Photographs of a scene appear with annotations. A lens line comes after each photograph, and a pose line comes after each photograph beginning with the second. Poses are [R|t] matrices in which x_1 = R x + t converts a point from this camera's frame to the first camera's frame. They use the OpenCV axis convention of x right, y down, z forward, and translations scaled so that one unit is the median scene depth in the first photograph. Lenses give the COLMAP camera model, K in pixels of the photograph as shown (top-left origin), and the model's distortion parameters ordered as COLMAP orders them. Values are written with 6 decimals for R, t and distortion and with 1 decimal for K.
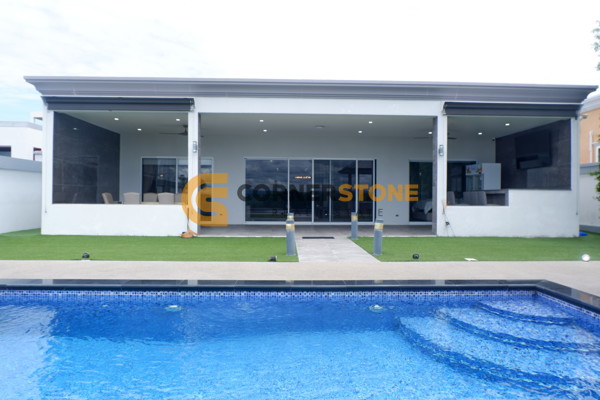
lens RADIAL K [[435.6, 0, 310.7], [0, 435.6, 198.2], [0, 0, 1]] dist [-0.059772, 0.034850]
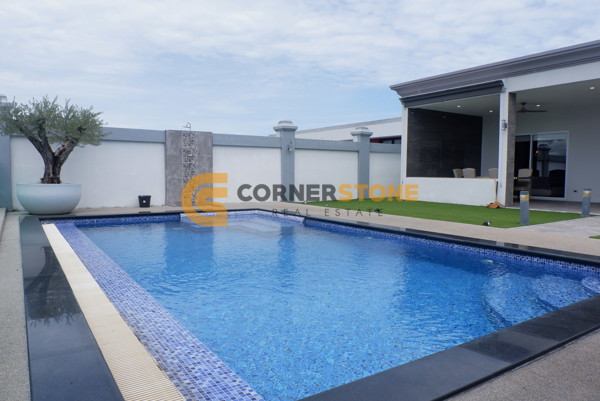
lens RADIAL K [[440.3, 0, 297.9], [0, 440.3, 202.0], [0, 0, 1]] dist [-0.010586, -0.010407]
pose [[0.512452, 0.053460, -0.857050, 0.417993], [-0.004628, 0.998218, 0.059499, 0.010642], [0.858703, -0.026524, 0.511786, -0.012141]]
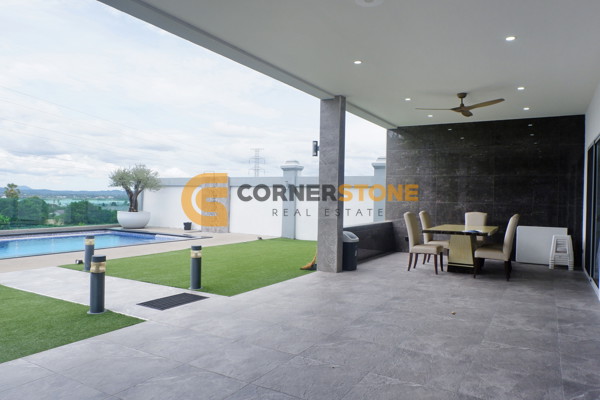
lens RADIAL K [[435.6, 0, 297.7], [0, 435.6, 200.5], [0, 0, 1]] dist [-0.059772, 0.034850]
pose [[-0.542131, -0.035971, -0.839524, 0.378071], [-0.039462, 0.999071, -0.017324, -0.011027], [0.839367, 0.023738, -0.543047, 1.806304]]
